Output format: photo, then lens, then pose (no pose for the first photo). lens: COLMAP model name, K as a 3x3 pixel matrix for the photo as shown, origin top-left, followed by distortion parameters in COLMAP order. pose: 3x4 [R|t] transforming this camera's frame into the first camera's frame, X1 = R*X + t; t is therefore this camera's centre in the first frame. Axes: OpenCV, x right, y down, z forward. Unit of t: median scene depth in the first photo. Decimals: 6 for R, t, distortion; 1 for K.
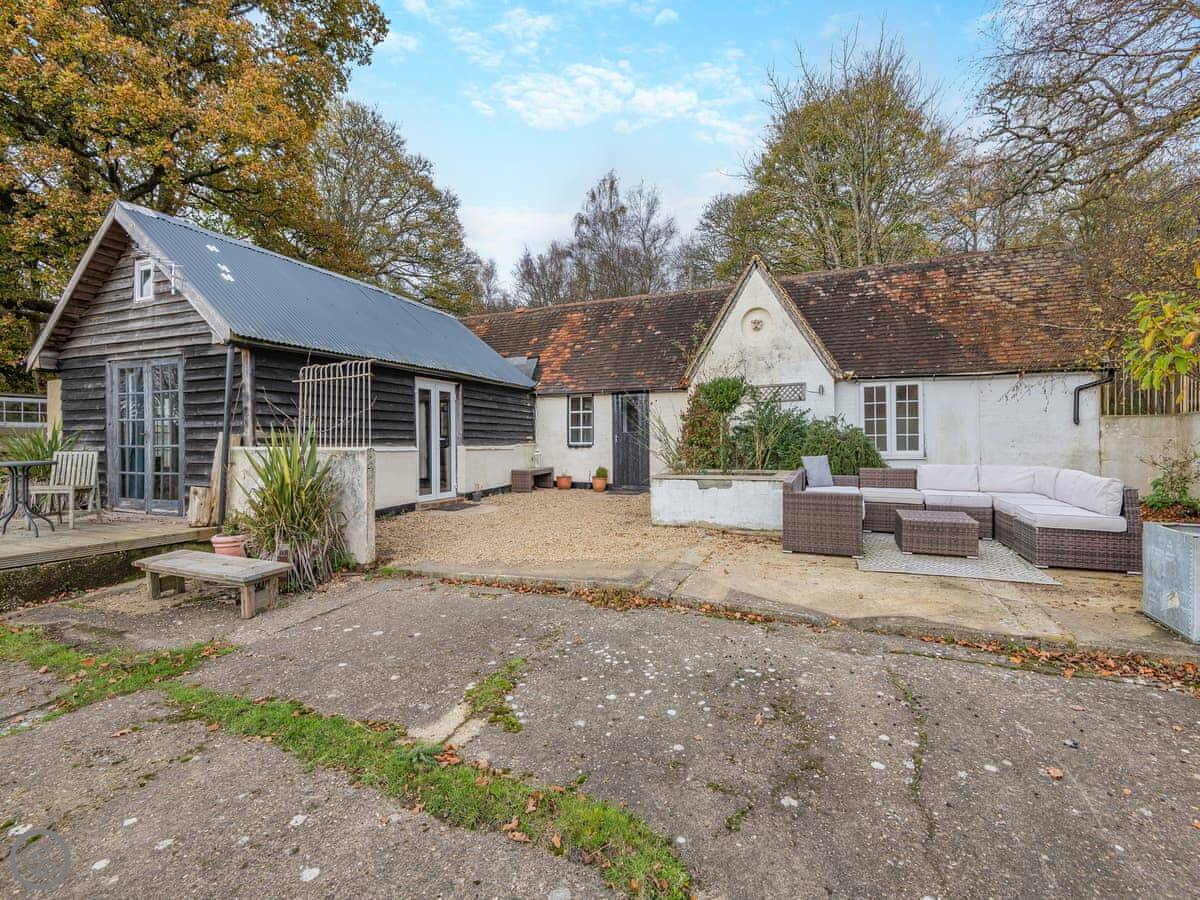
lens RADIAL K [[496.3, 0, 604.3], [0, 496.3, 438.8], [0, 0, 1]] dist [0.002865, 0.000333]
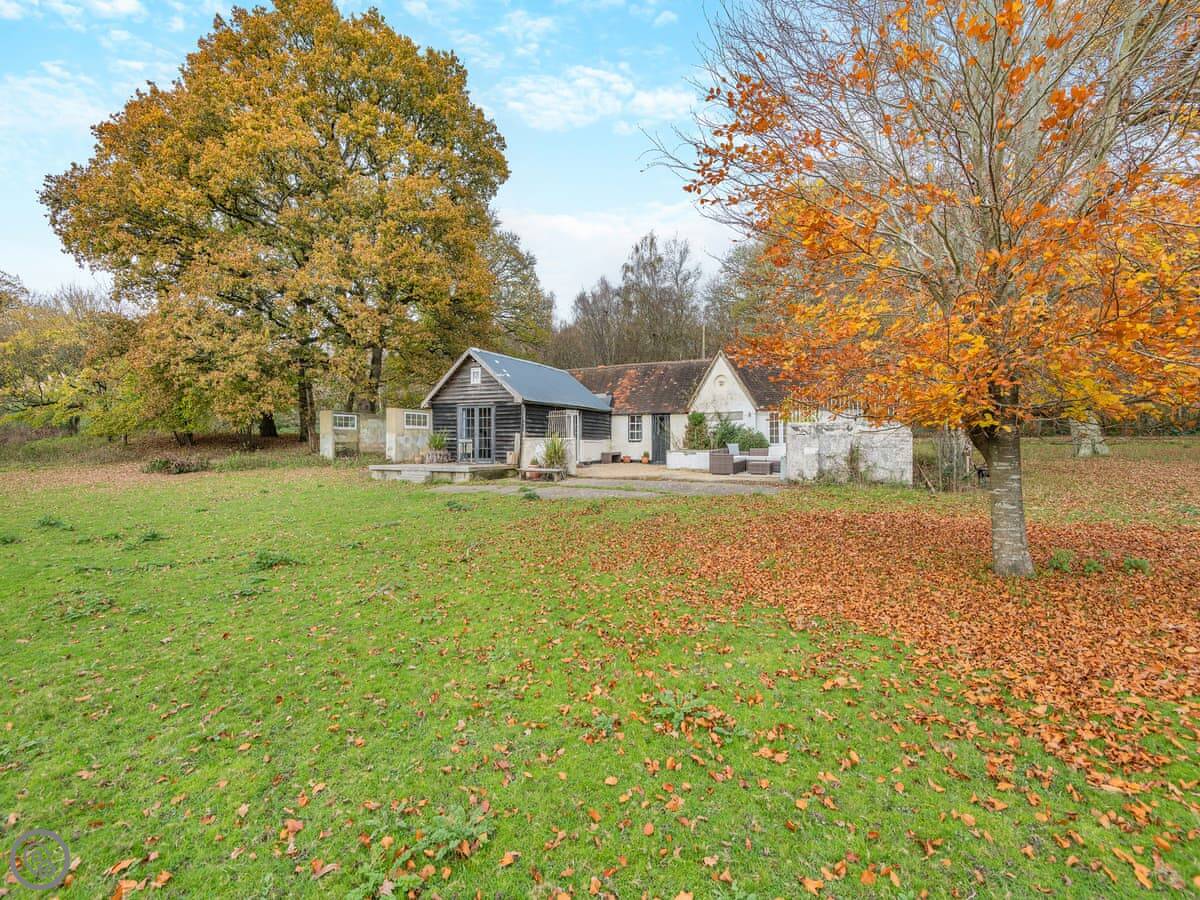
lens RADIAL K [[554.7, 0, 605.9], [0, 554.7, 448.0], [0, 0, 1]] dist [0.024713, -0.010656]
pose [[0.998054, 0.006381, -0.062030, -0.027164], [-0.005824, 0.999941, 0.009166, 0.022311], [0.062085, -0.008787, 0.998032, -1.171114]]
